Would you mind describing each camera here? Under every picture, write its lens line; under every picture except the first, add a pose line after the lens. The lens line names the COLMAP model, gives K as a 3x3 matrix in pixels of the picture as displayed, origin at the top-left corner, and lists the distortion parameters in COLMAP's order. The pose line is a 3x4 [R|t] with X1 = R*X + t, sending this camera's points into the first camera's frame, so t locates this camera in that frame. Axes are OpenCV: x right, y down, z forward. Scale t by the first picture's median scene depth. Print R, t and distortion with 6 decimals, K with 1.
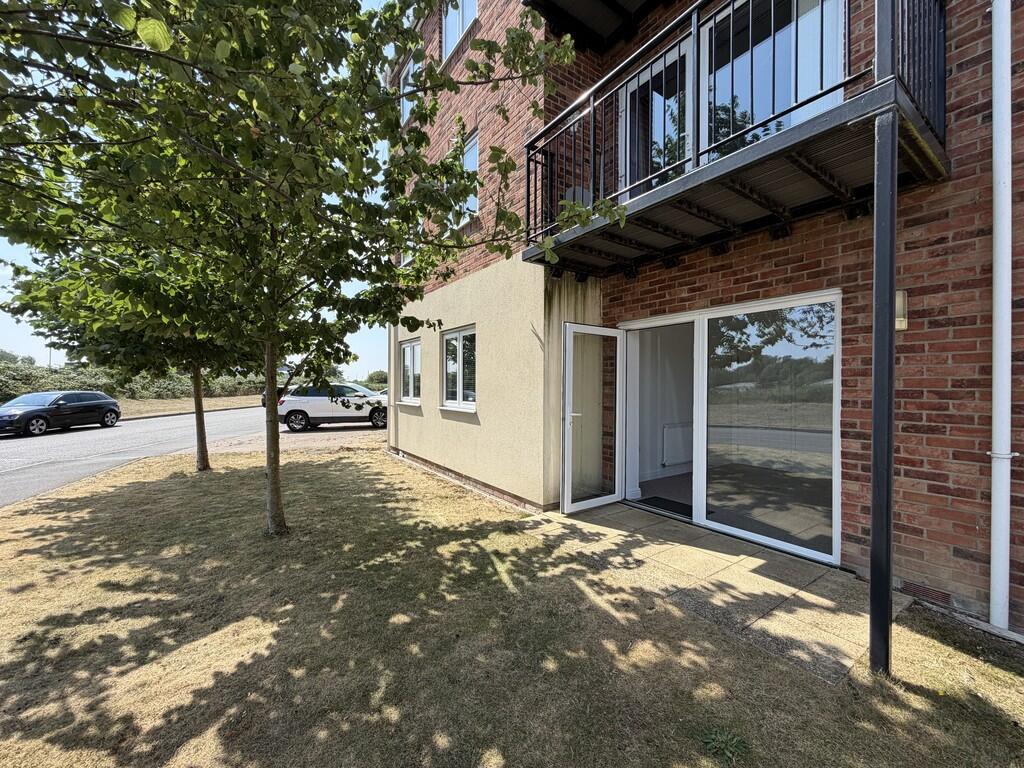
lens RADIAL K [[418.4, 0, 512.0], [0, 418.4, 384.0], [0, 0, 1]] dist [0.000197, 0.000360]
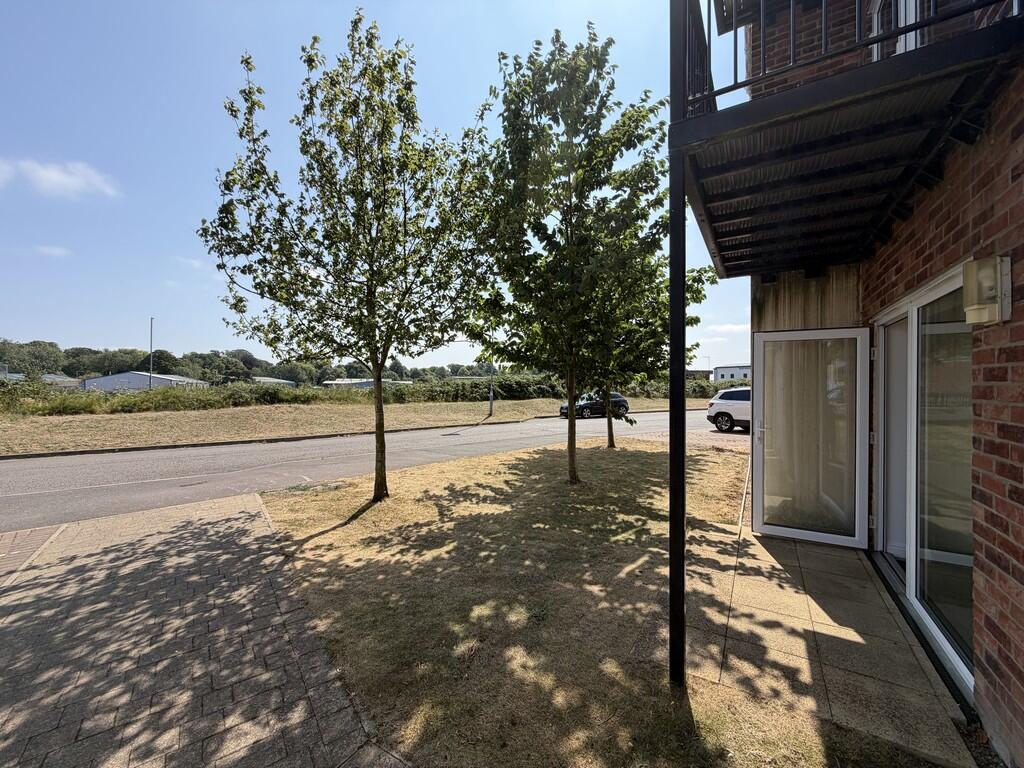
lens RADIAL K [[406.5, 0, 501.0], [0, 406.5, 384.3], [0, 0, 1]] dist [0.036988, 0.000064]
pose [[0.380350, -0.005679, -0.924825, 0.954097], [0.002651, 0.999984, -0.005051, -0.032586], [0.924839, -0.000531, 0.380359, 0.123335]]
